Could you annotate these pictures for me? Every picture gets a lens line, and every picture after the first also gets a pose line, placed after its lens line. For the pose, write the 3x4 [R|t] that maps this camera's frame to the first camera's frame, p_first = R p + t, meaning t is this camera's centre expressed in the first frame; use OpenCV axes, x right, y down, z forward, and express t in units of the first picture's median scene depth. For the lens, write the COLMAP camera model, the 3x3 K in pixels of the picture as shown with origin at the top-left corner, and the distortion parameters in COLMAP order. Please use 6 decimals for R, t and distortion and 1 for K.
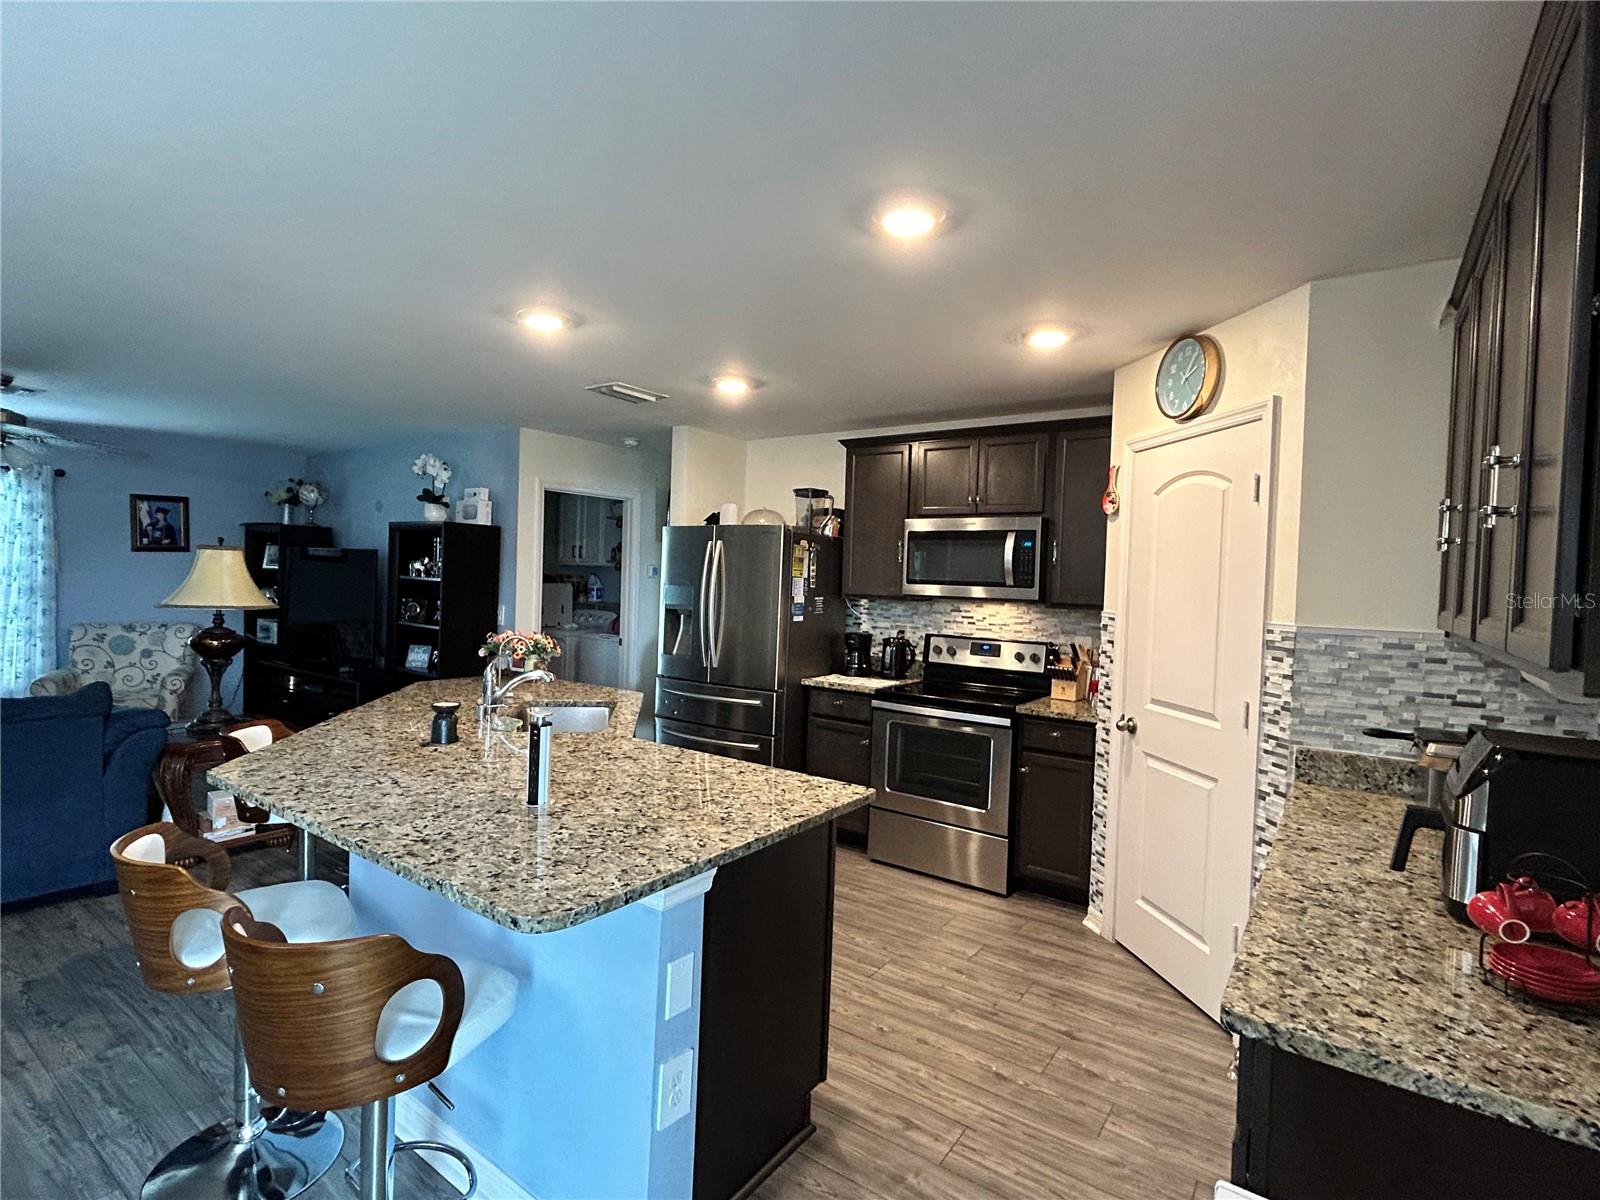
lens RADIAL K [[791.6, 0, 800.0], [0, 791.6, 600.0], [0, 0, 1]] dist [-0.002200, 0.006047]
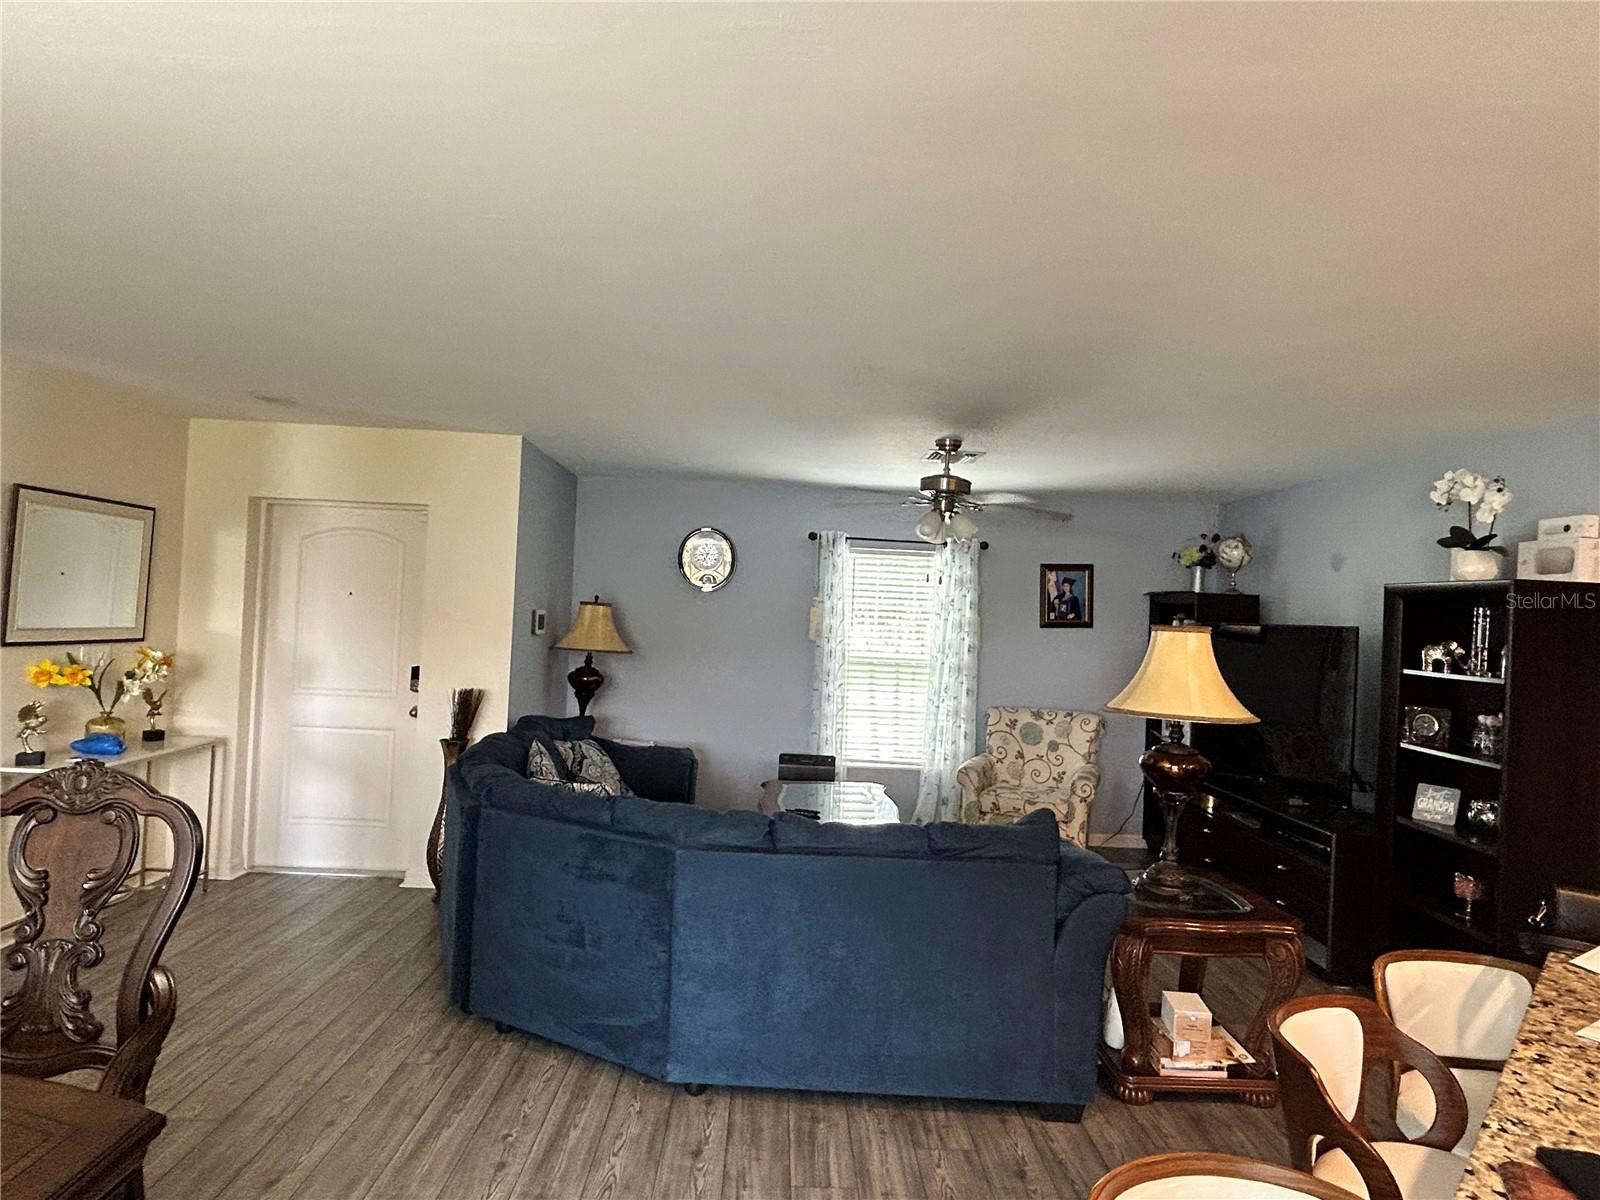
lens RADIAL K [[899.7, 0, 800.0], [0, 899.7, 600.0], [0, 0, 1]] dist [0.005782, 0.000277]
pose [[0.608453, -0.022451, -0.793272, -0.236022], [-0.042718, 0.997224, -0.060989, -0.022255], [0.792439, 0.070996, 0.605805, 0.196367]]
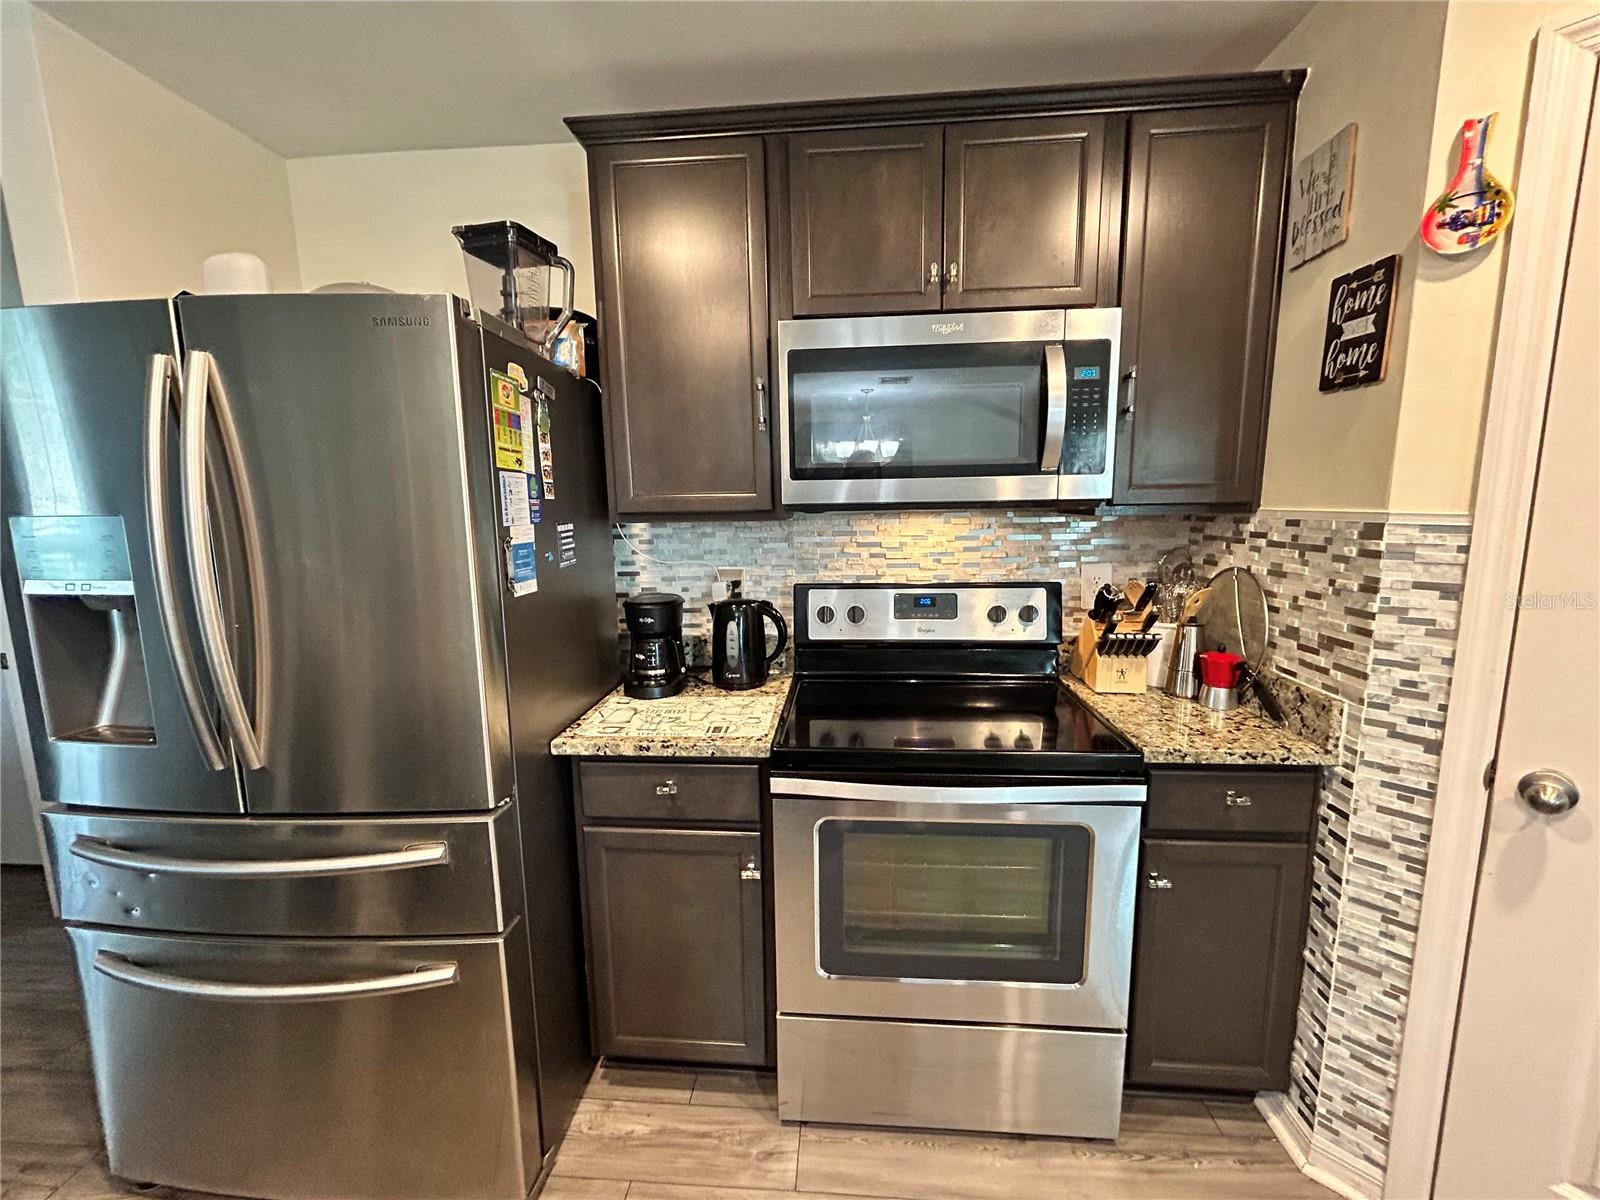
lens RADIAL K [[646.6, 0, 800.0], [0, 646.6, 600.0], [0, 0, 1]] dist [-0.000276, 0.000001]
pose [[0.855024, -0.124554, 0.503409, -0.037189], [0.059743, 0.987923, 0.142963, -0.004632], [-0.515136, -0.092162, 0.852139, 0.568383]]
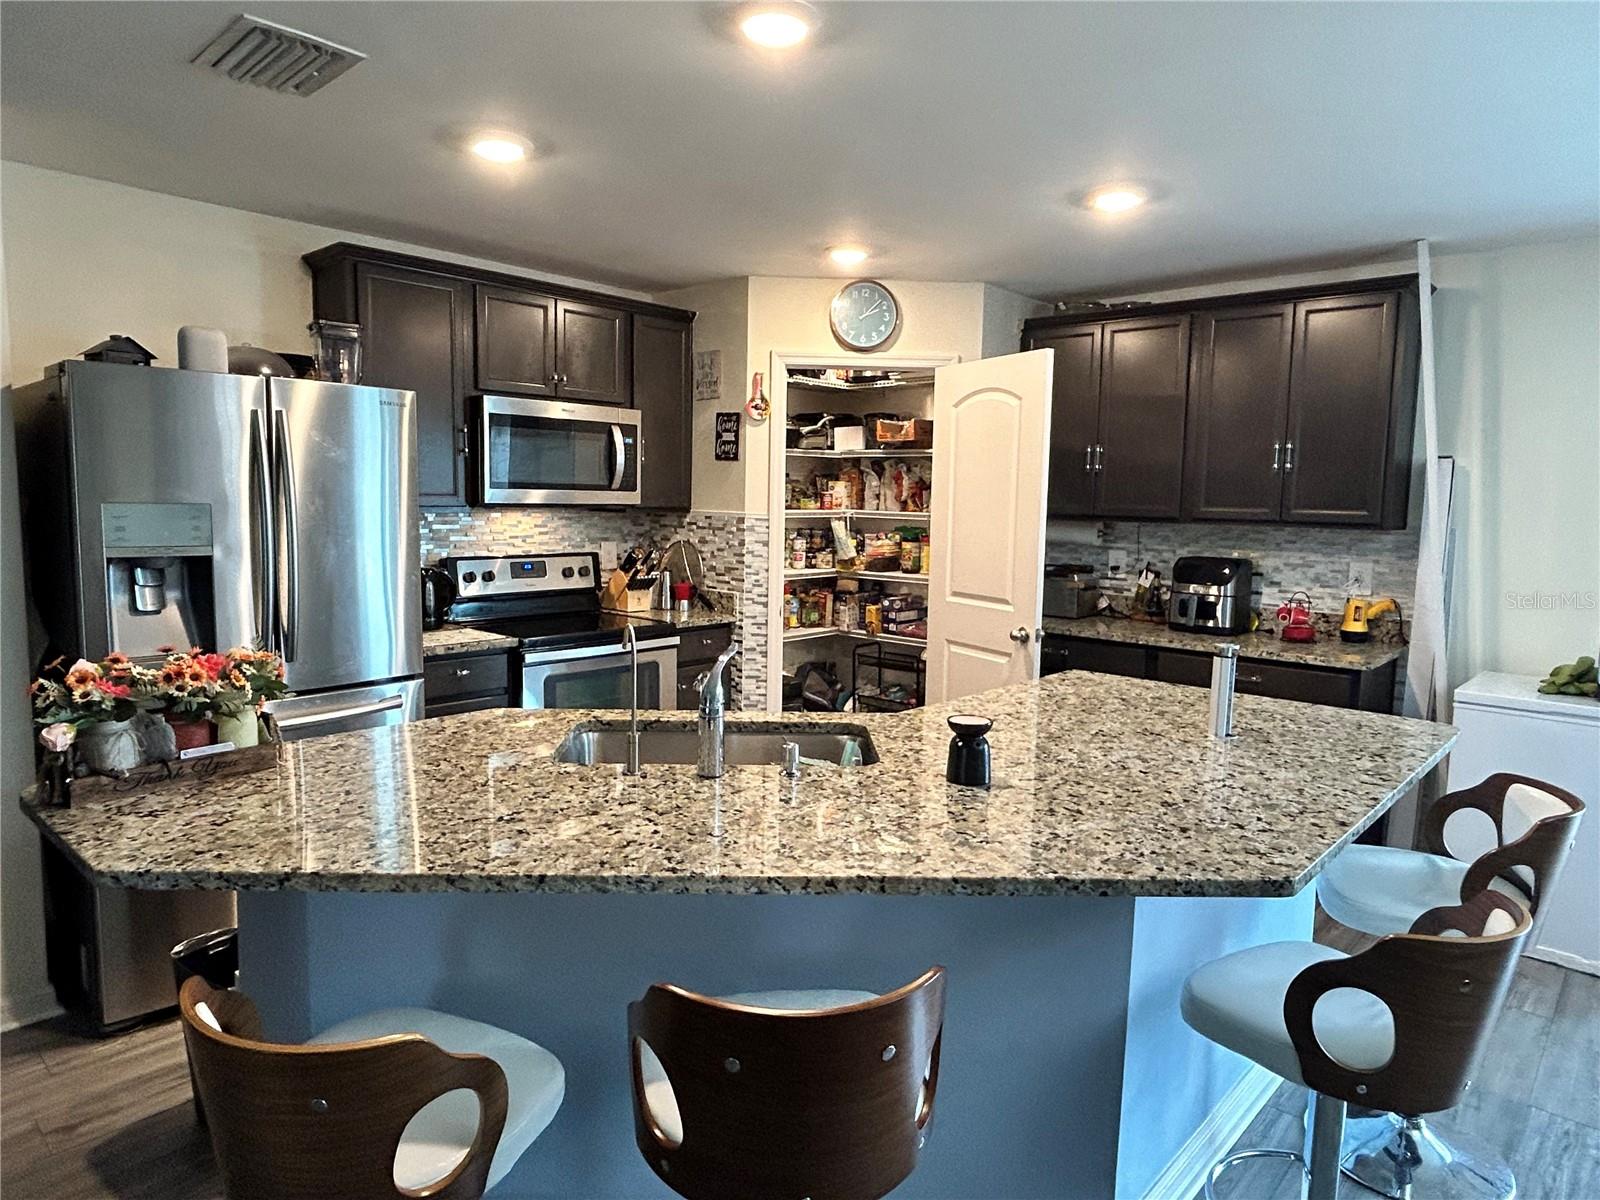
lens RADIAL K [[977.5, 0, 800.0], [0, 977.5, 600.0], [0, 0, 1]] dist [0.002567, -0.011313]
pose [[0.120384, -0.136491, 0.983299, -0.578982], [0.011944, 0.990630, 0.136047, -0.030333], [-0.992656, -0.004634, 0.120886, 0.507750]]
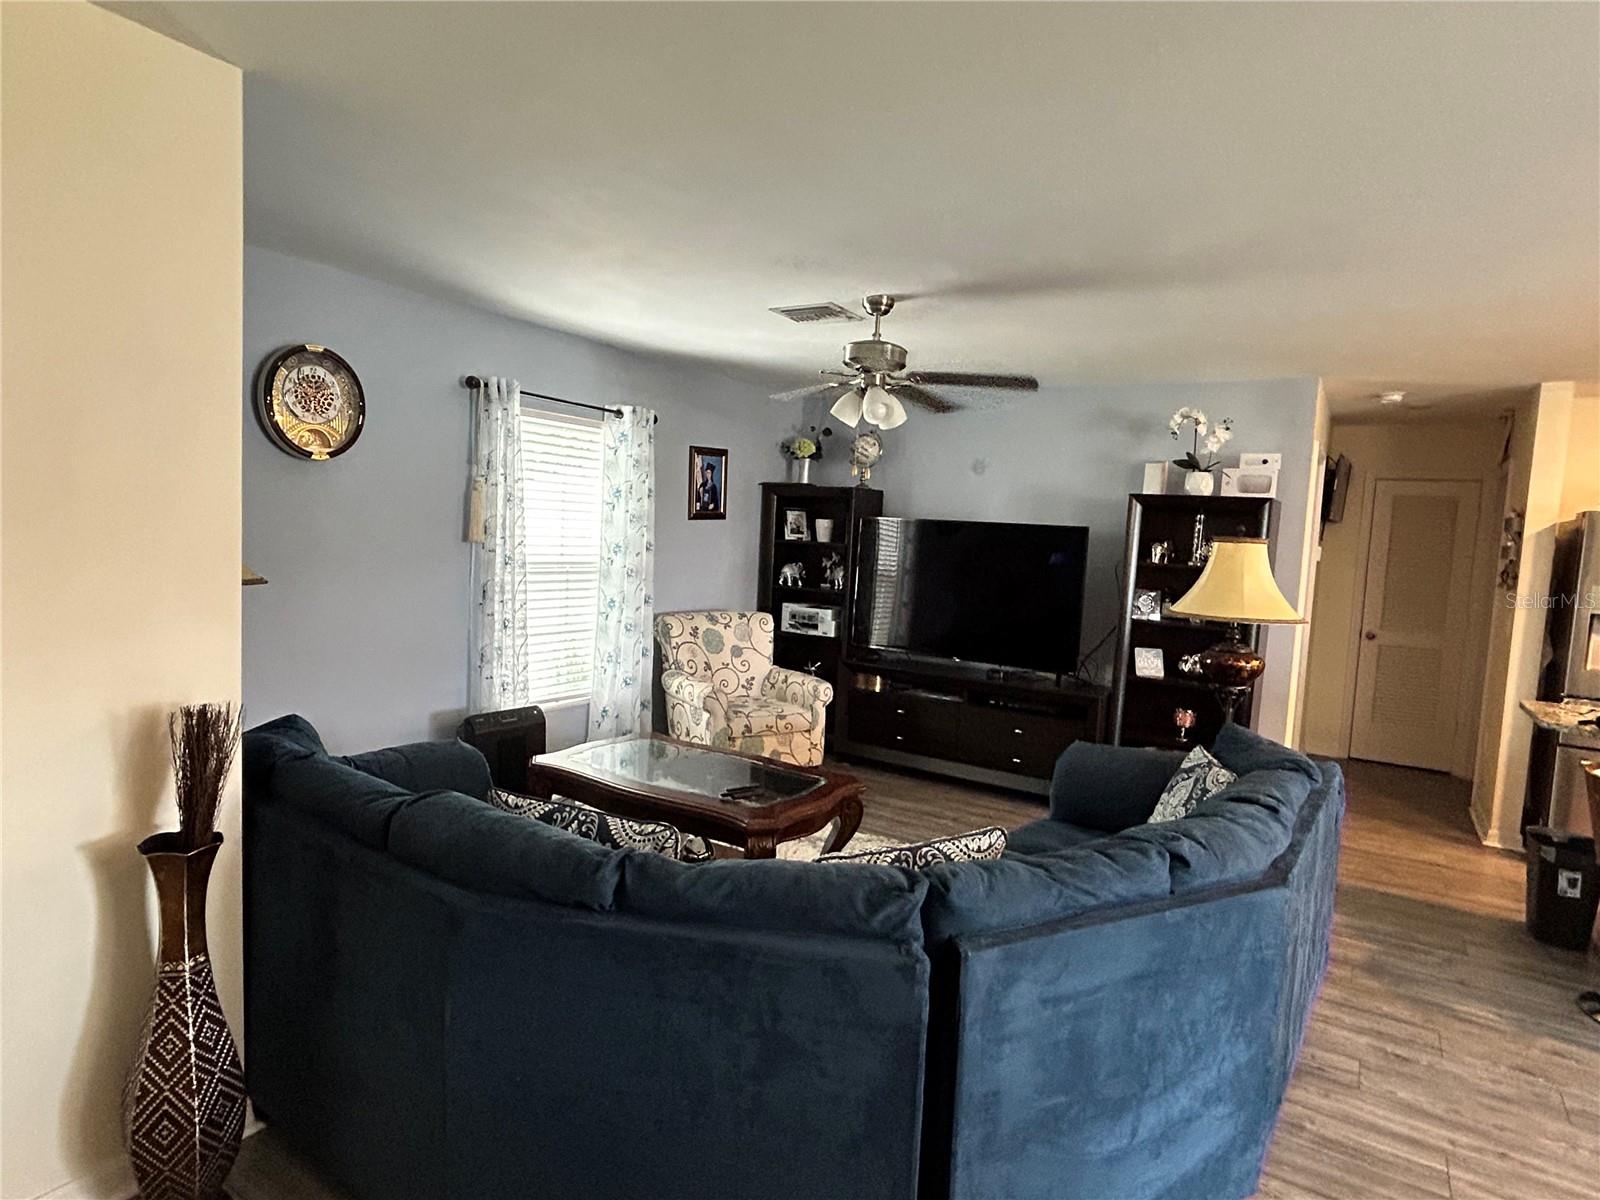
lens RADIAL K [[899.7, 0, 800.0], [0, 899.7, 600.0], [0, 0, 1]] dist [0.005782, 0.000277]
pose [[0.998260, 0.010507, 0.058017, -0.919734], [-0.013741, 0.998357, 0.055625, -0.038726], [-0.057337, -0.056326, 0.996765, 0.120385]]
